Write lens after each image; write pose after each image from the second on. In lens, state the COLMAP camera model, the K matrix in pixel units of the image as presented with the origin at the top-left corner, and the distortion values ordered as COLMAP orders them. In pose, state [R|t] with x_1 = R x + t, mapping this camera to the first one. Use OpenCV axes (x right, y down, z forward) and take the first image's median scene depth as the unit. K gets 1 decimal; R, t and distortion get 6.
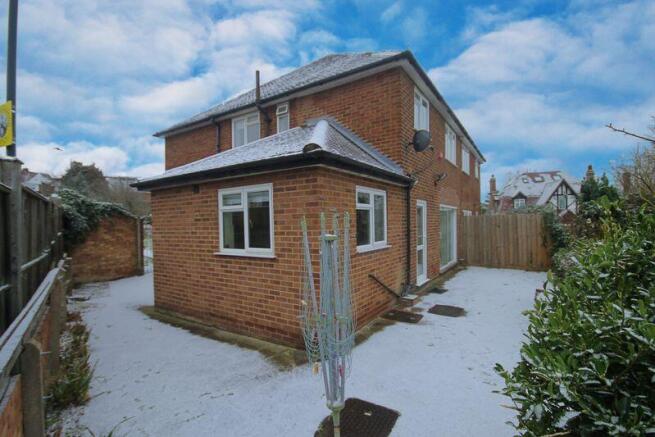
lens RADIAL K [[320.5, 0, 325.3], [0, 320.5, 221.8], [0, 0, 1]] dist [-0.000544, -0.000050]
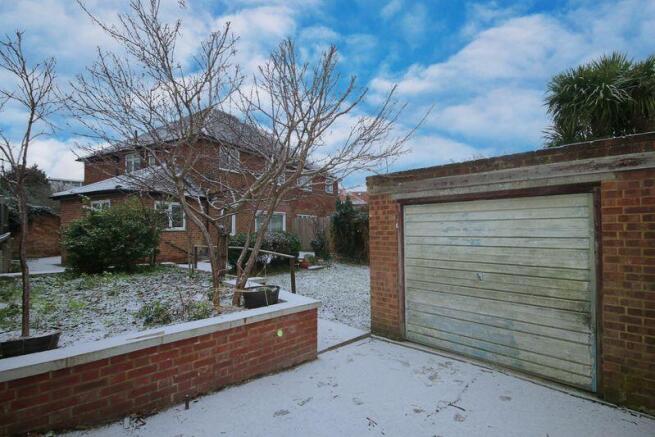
lens RADIAL K [[320.5, 0, 325.3], [0, 320.5, 221.8], [0, 0, 1]] dist [-0.000544, -0.000050]
pose [[0.994058, 0.008264, 0.108538, 0.494827], [-0.006409, 0.999827, -0.017435, 0.031154], [-0.108663, 0.016636, 0.993939, -0.643048]]
